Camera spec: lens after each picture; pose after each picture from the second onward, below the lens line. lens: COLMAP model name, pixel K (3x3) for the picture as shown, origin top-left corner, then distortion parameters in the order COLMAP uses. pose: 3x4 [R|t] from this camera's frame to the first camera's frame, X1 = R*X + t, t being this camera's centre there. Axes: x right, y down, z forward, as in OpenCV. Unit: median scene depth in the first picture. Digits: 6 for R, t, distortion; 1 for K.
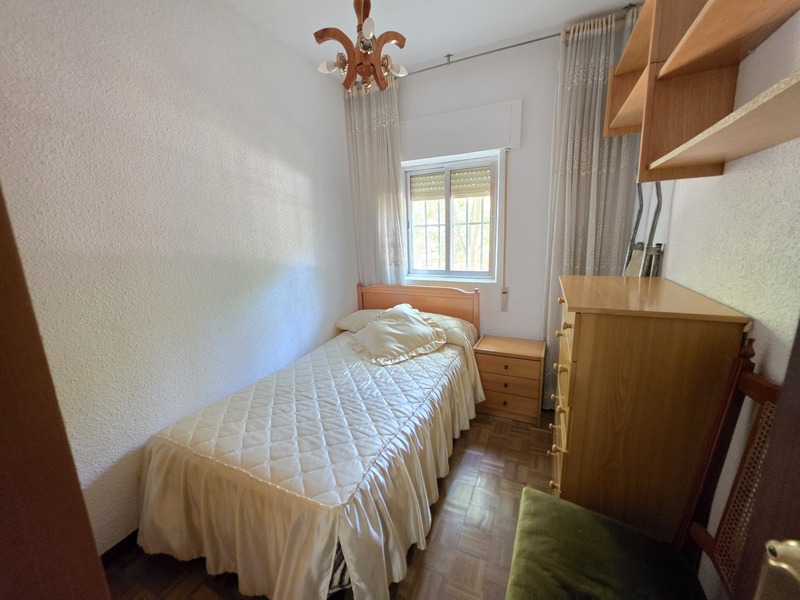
lens RADIAL K [[324.6, 0, 395.8], [0, 324.6, 300.8], [0, 0, 1]] dist [-0.009391, 0.003475]
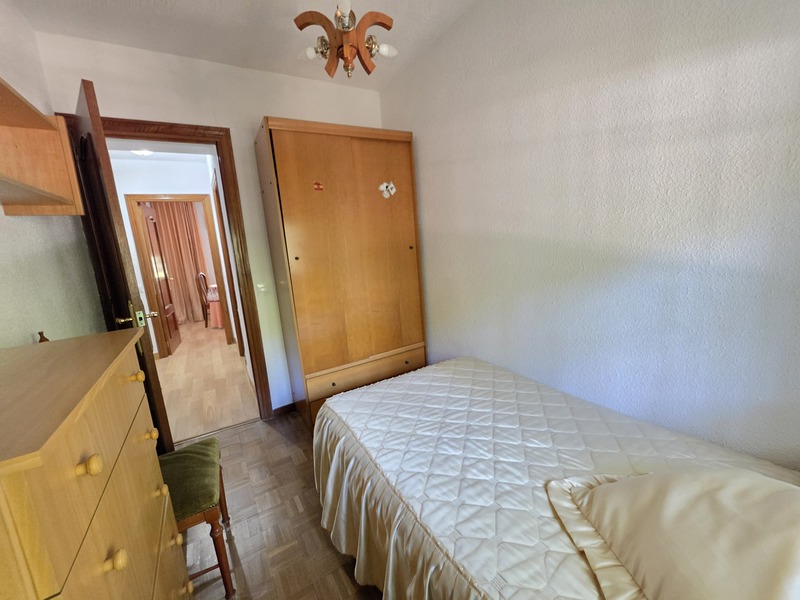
lens RADIAL K [[324.6, 0, 395.8], [0, 324.6, 300.8], [0, 0, 1]] dist [-0.009391, 0.003475]
pose [[-0.551775, 0.233804, -0.800550, 0.454040], [-0.070979, 0.943252, 0.324403, -0.226429], [0.830967, 0.235819, -0.503868, 1.097667]]
